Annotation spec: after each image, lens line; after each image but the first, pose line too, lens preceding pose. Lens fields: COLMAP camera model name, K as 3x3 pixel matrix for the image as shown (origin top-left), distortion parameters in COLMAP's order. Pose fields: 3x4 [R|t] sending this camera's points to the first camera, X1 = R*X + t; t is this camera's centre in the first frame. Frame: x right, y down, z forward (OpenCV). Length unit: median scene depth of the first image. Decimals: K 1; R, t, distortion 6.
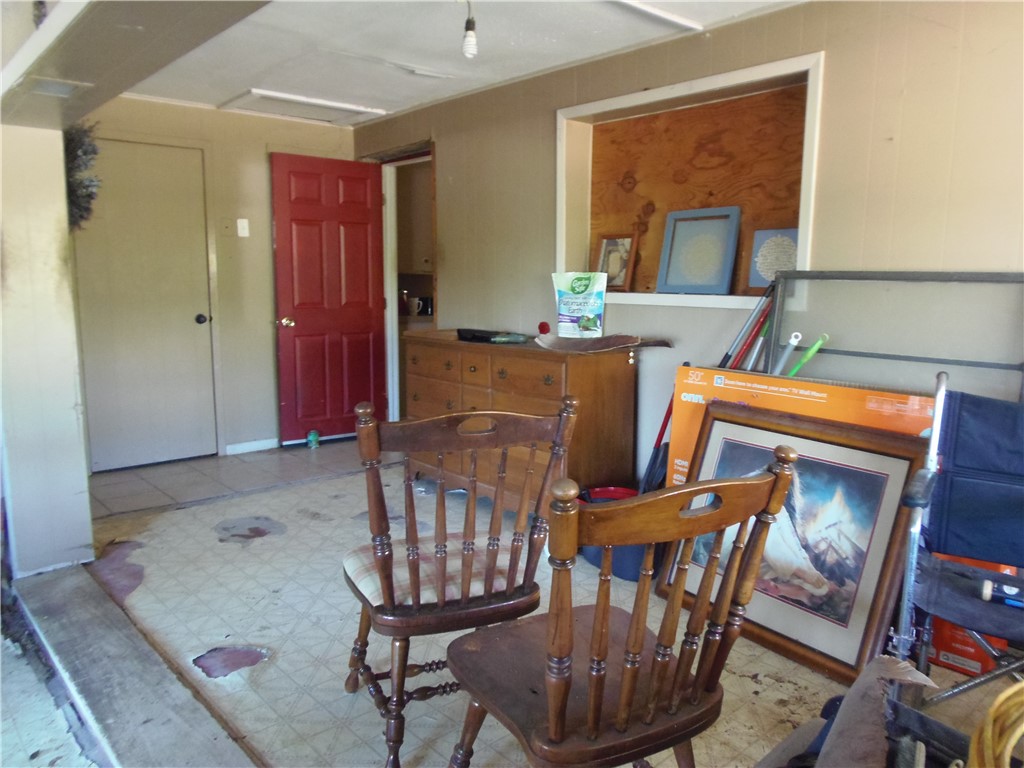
lens RADIAL K [[731.4, 0, 528.1], [0, 731.4, 383.6], [0, 0, 1]] dist [-0.050550, 0.007988]
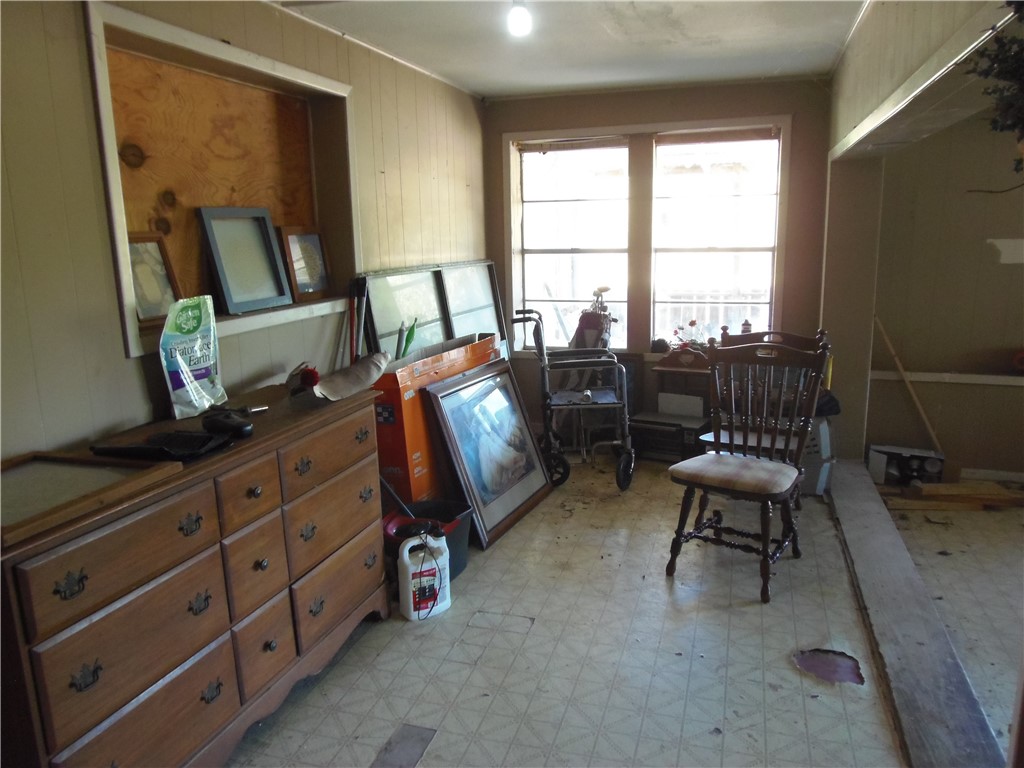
lens RADIAL K [[731.4, 0, 528.1], [0, 731.4, 383.6], [0, 0, 1]] dist [-0.050550, 0.007988]
pose [[-0.493020, -0.174056, 0.852429, -0.926684], [0.150421, 0.947975, 0.280564, -0.322900], [-0.856916, 0.266547, -0.441190, 1.581138]]
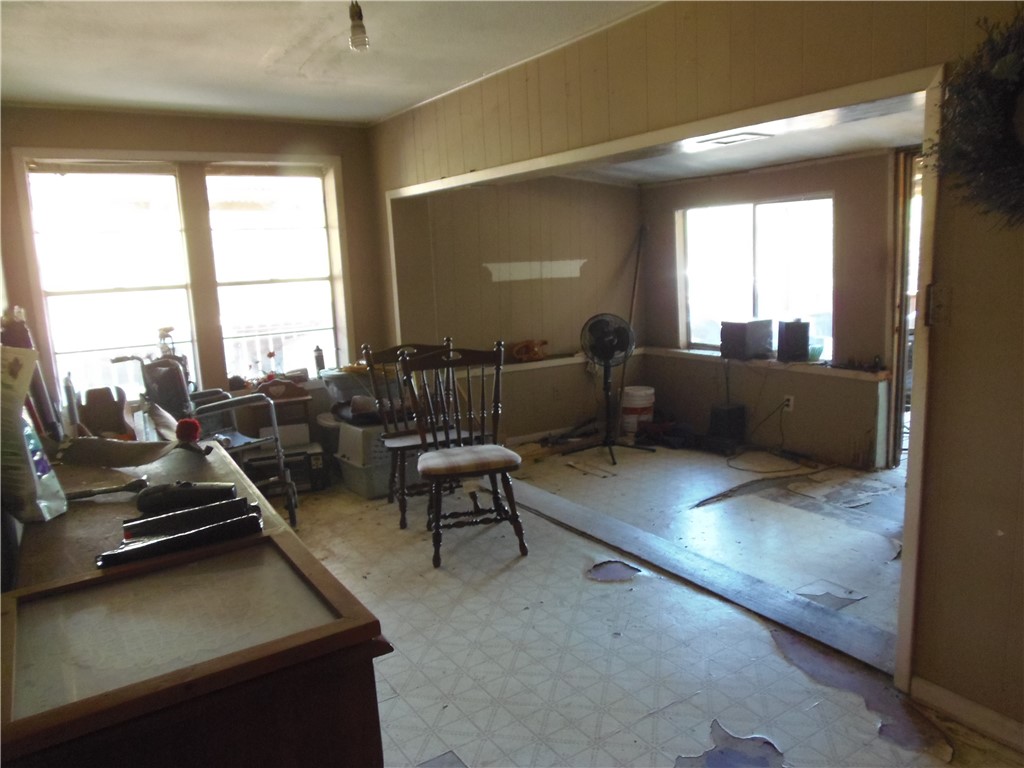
lens RADIAL K [[731.4, 0, 528.1], [0, 731.4, 383.6], [0, 0, 1]] dist [-0.050550, 0.007988]
pose [[-0.987074, 0.001867, 0.160256, -0.437019], [0.053614, 0.946169, 0.319201, -0.370878], [-0.151034, 0.323666, -0.934039, 2.030655]]
